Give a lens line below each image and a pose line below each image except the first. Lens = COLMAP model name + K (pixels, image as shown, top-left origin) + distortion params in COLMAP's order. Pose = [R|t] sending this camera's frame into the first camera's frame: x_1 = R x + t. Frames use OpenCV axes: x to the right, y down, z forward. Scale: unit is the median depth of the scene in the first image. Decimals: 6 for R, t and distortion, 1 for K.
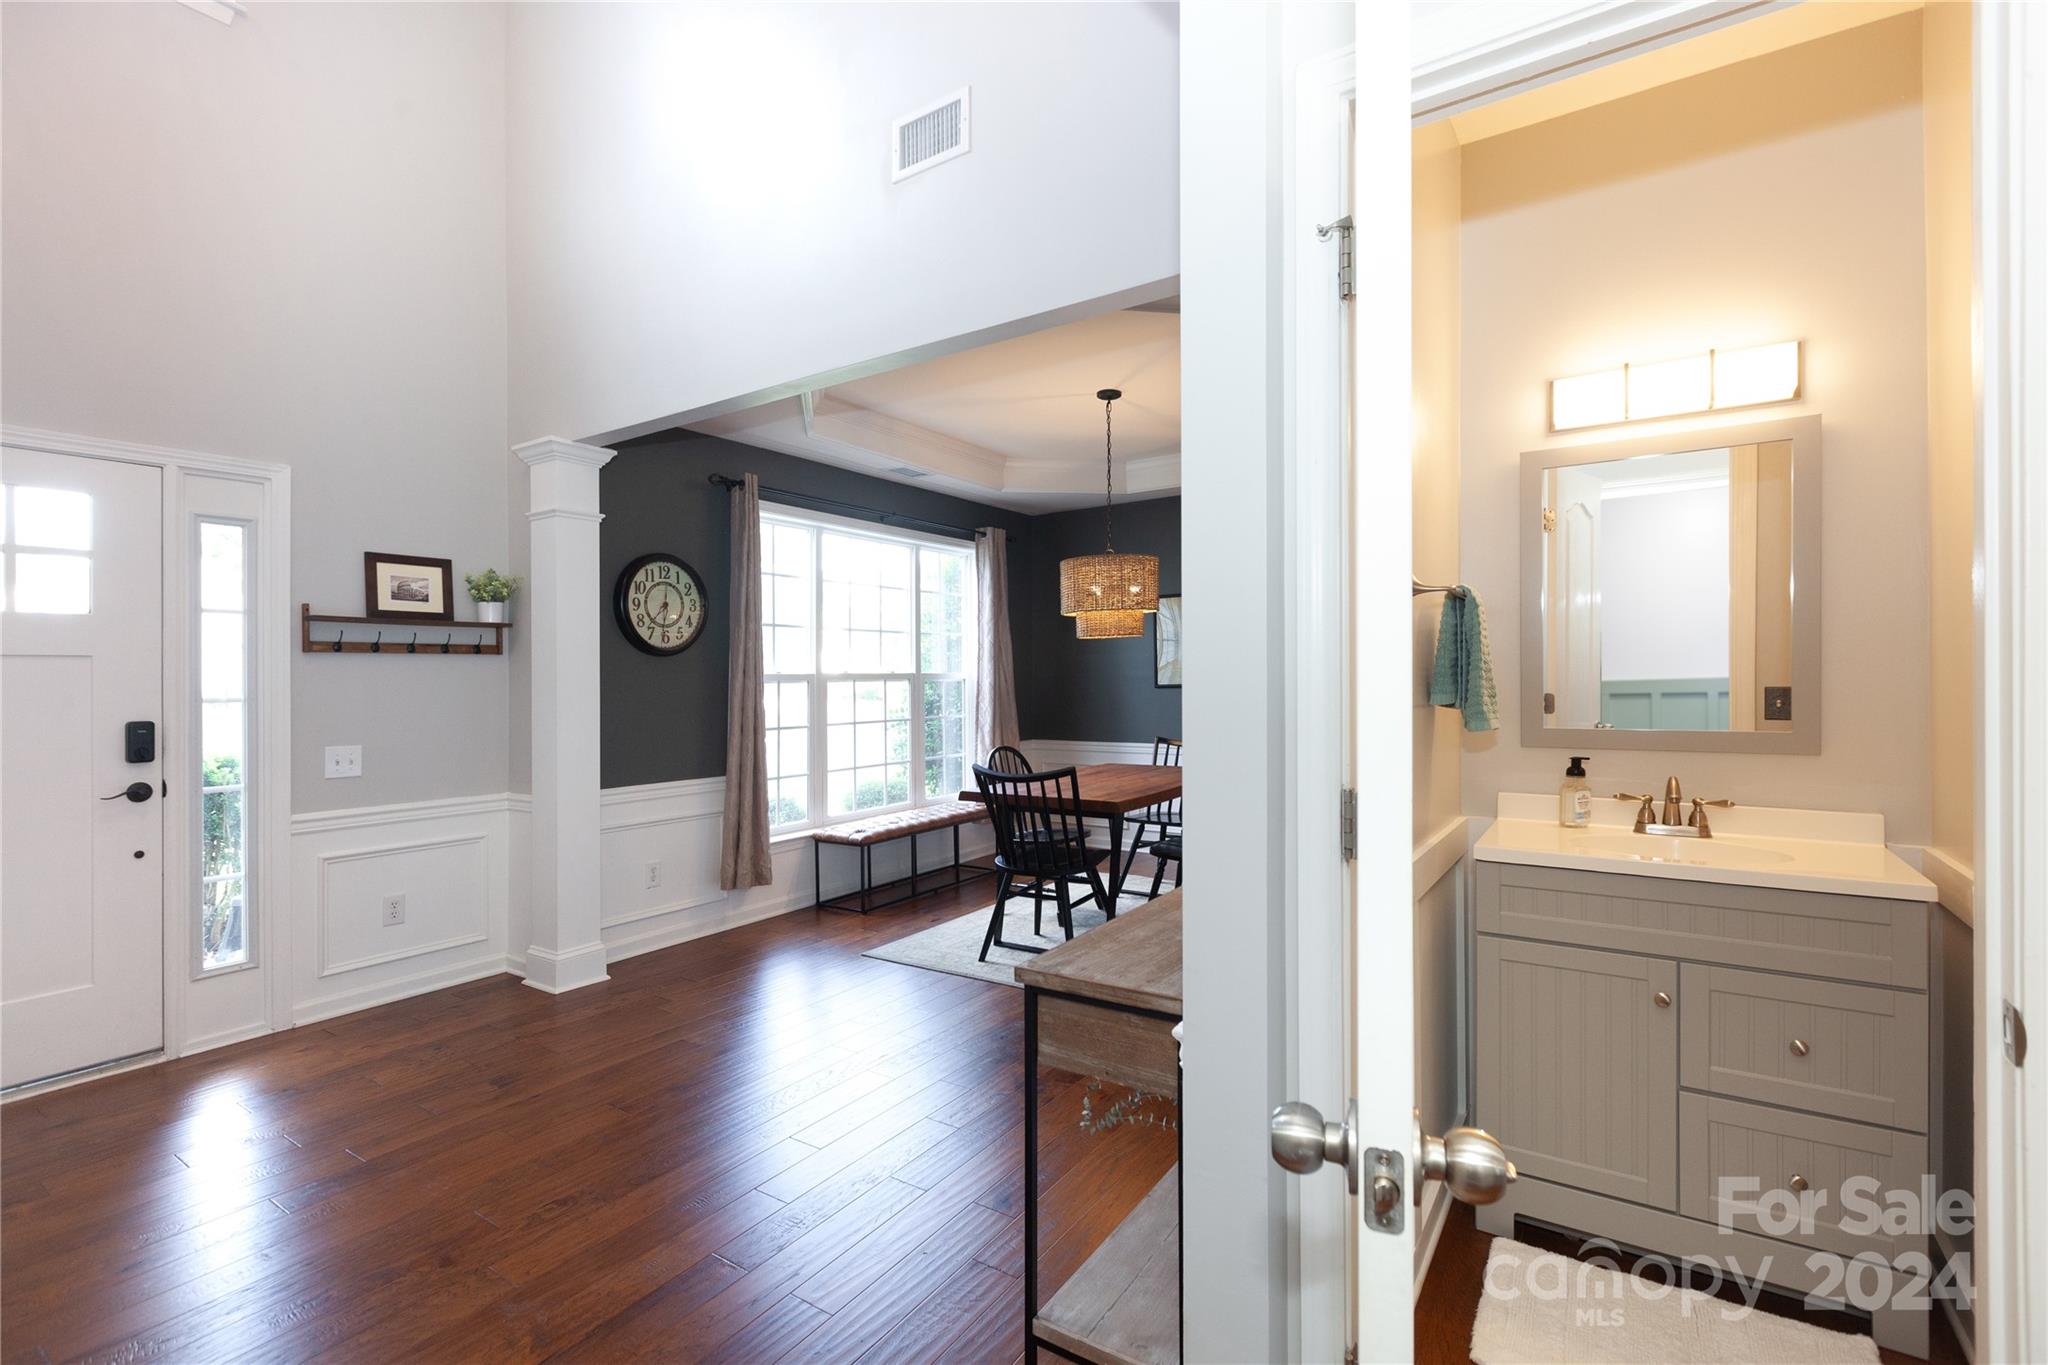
lens RADIAL K [[928.3, 0, 1024.0], [0, 928.3, 682.5], [0, 0, 1]] dist [0.018495, -0.000076]
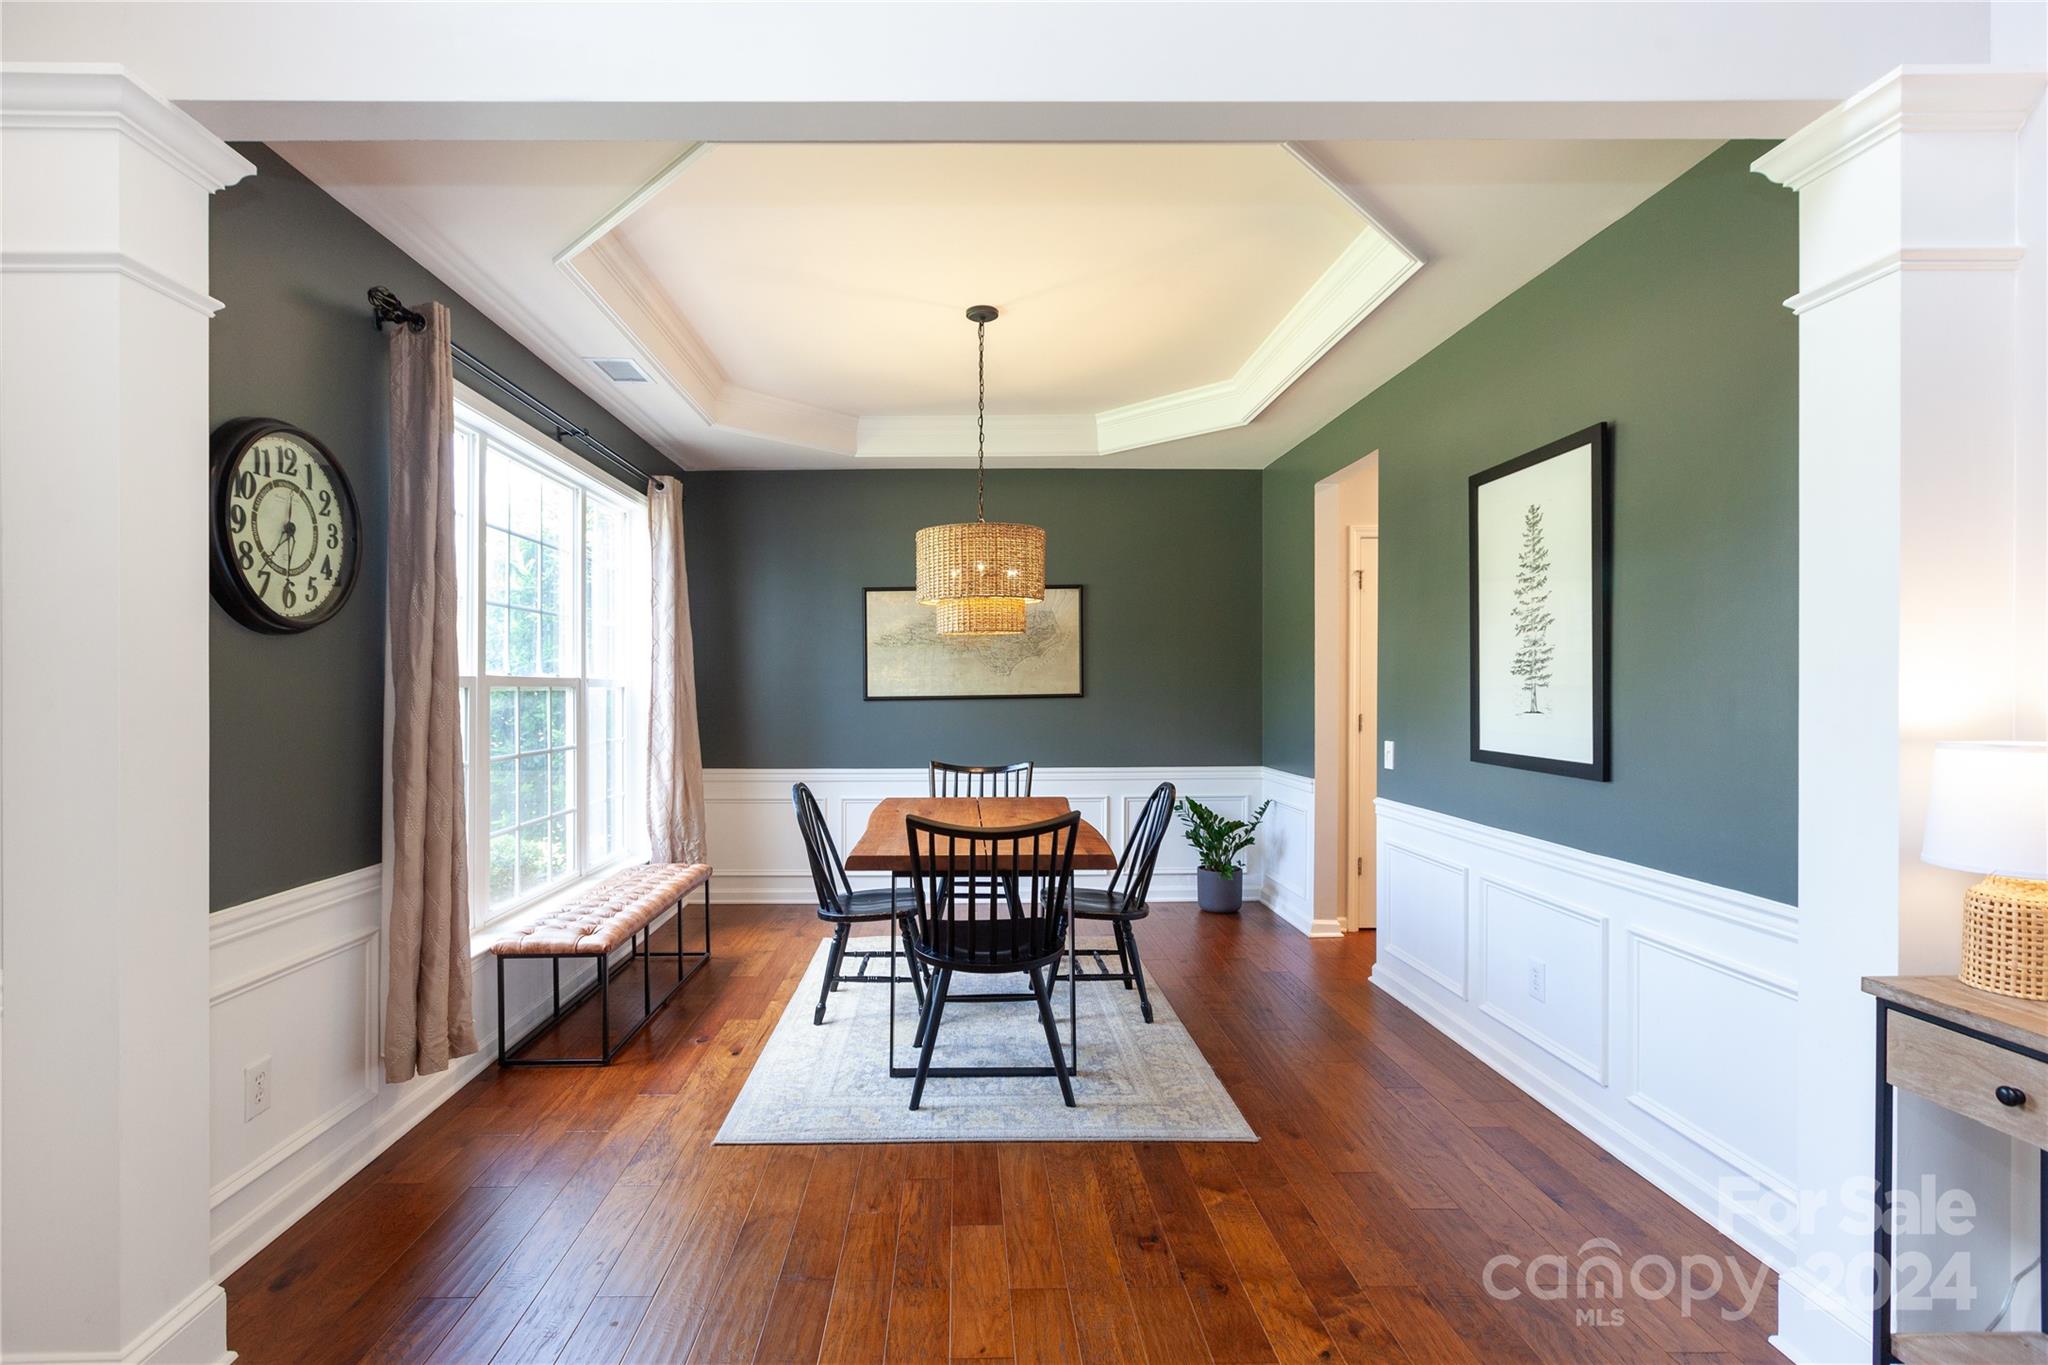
lens RADIAL K [[934.5, 0, 987.6], [0, 934.5, 700.1], [0, 0, 1]] dist [0.003277, 0.000010]
pose [[0.826519, 0.004247, 0.562893, -0.351537], [-0.008026, 0.999959, 0.004240, 0.001275], [-0.562852, -0.008022, 0.826519, 0.381228]]
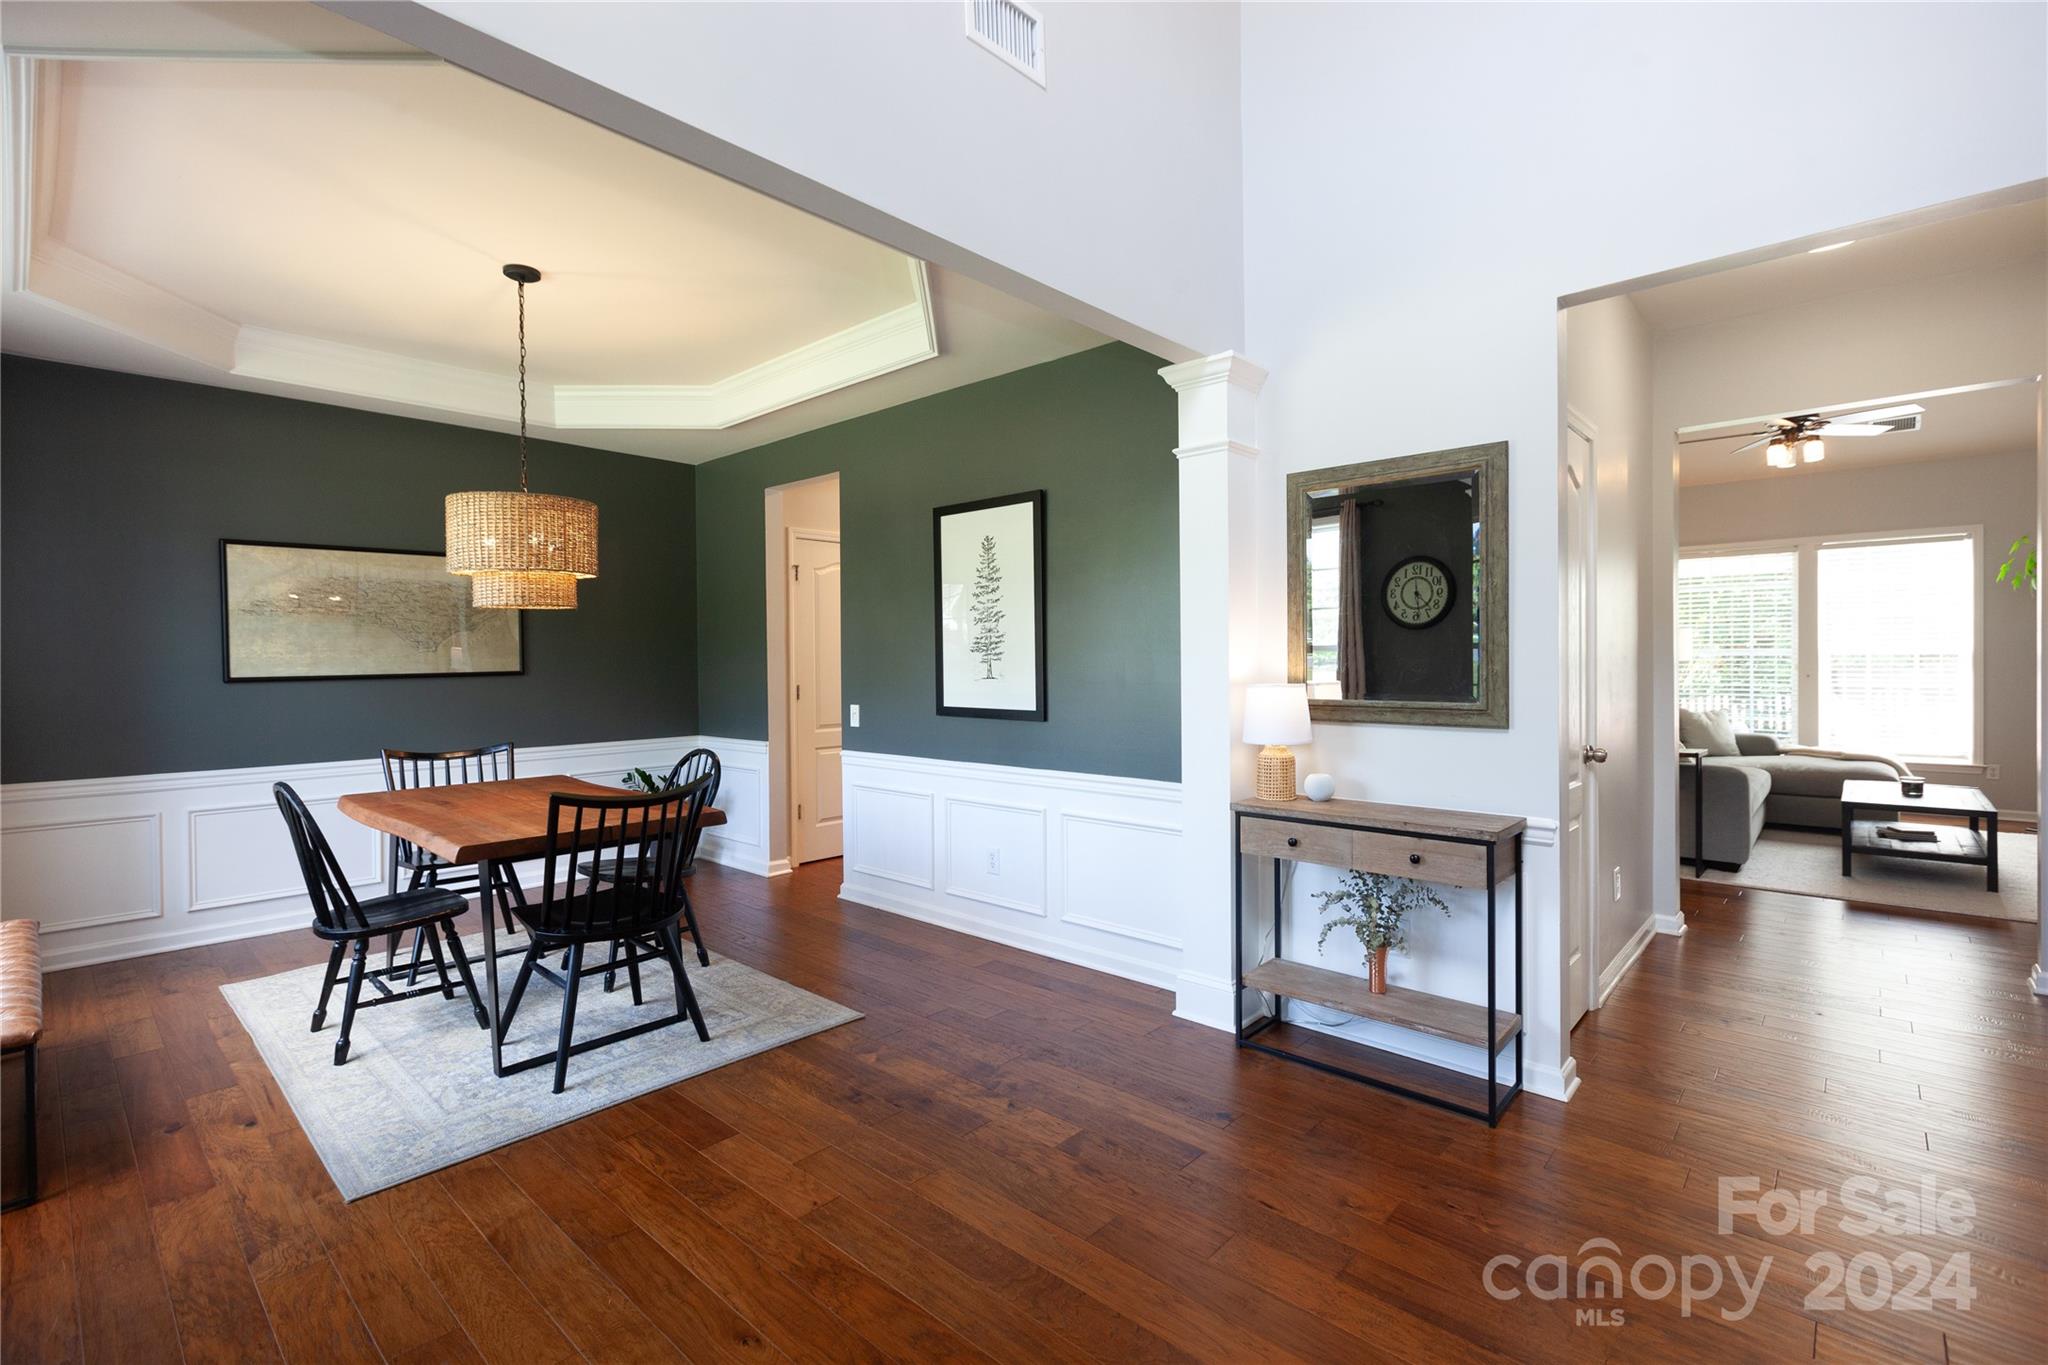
lens RADIAL K [[887.1, 0, 1024.0], [0, 887.1, 682.5], [0, 0, 1]] dist [0.000182, 0.000137]
pose [[0.167425, -0.010238, 0.985832, -0.557321], [0.007576, 0.999930, 0.009097, 0.006142], [-0.985856, 0.005946, 0.167491, 0.522243]]
